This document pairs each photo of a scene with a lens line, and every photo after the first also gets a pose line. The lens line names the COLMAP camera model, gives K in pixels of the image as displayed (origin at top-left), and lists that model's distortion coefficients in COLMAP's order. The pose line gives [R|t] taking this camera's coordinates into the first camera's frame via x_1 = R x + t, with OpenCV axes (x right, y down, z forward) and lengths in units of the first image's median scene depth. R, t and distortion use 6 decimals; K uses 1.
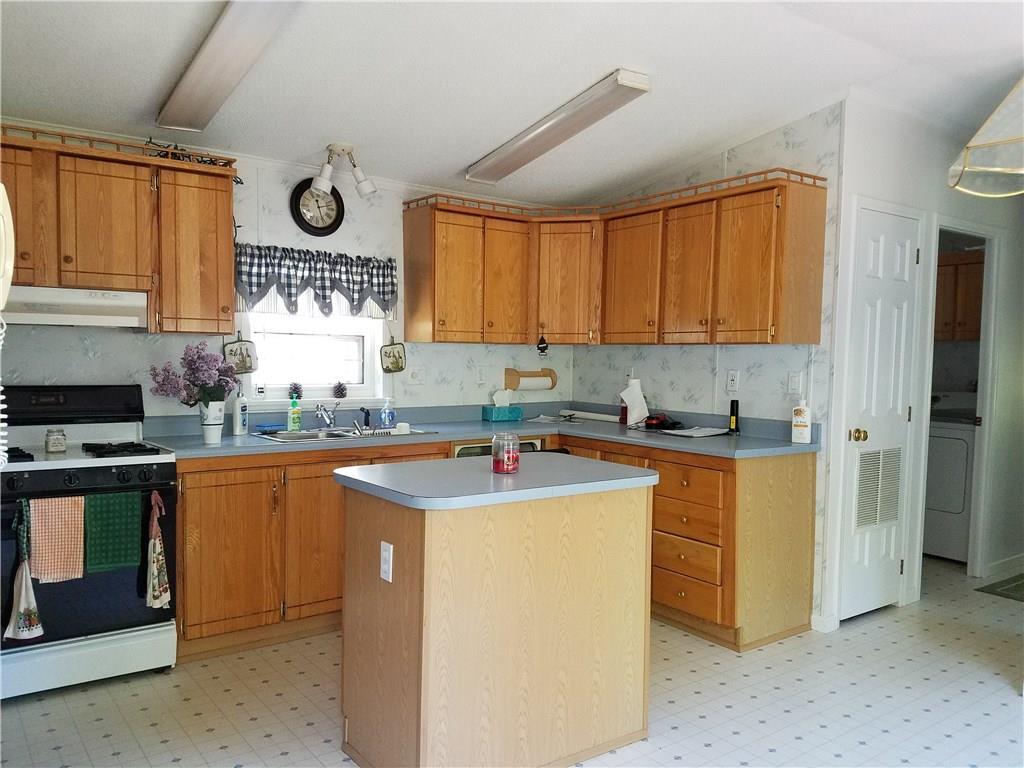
lens RADIAL K [[762.7, 0, 520.3], [0, 762.7, 385.2], [0, 0, 1]] dist [0.230106, -0.450811]
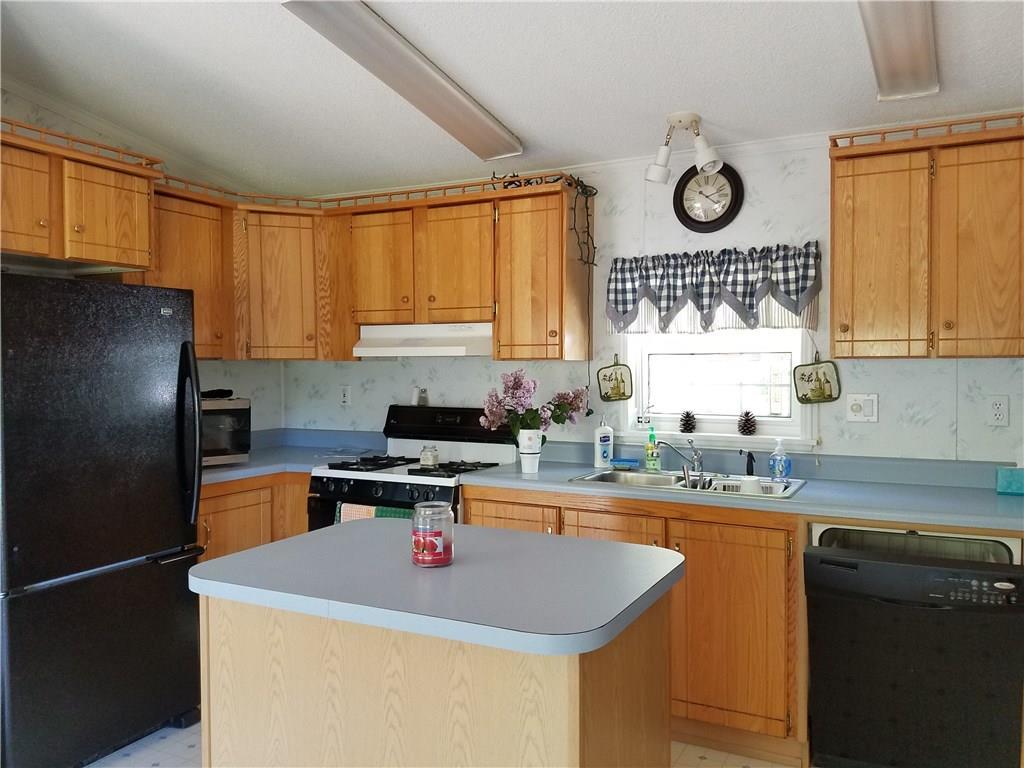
lens RADIAL K [[762.7, 0, 520.3], [0, 762.7, 385.2], [0, 0, 1]] dist [0.230106, -0.450811]
pose [[0.451957, 0.006035, -0.892019, 0.385349], [-0.024403, 0.999687, -0.005601, -0.024603], [0.891706, 0.024299, 0.451962, 0.482195]]
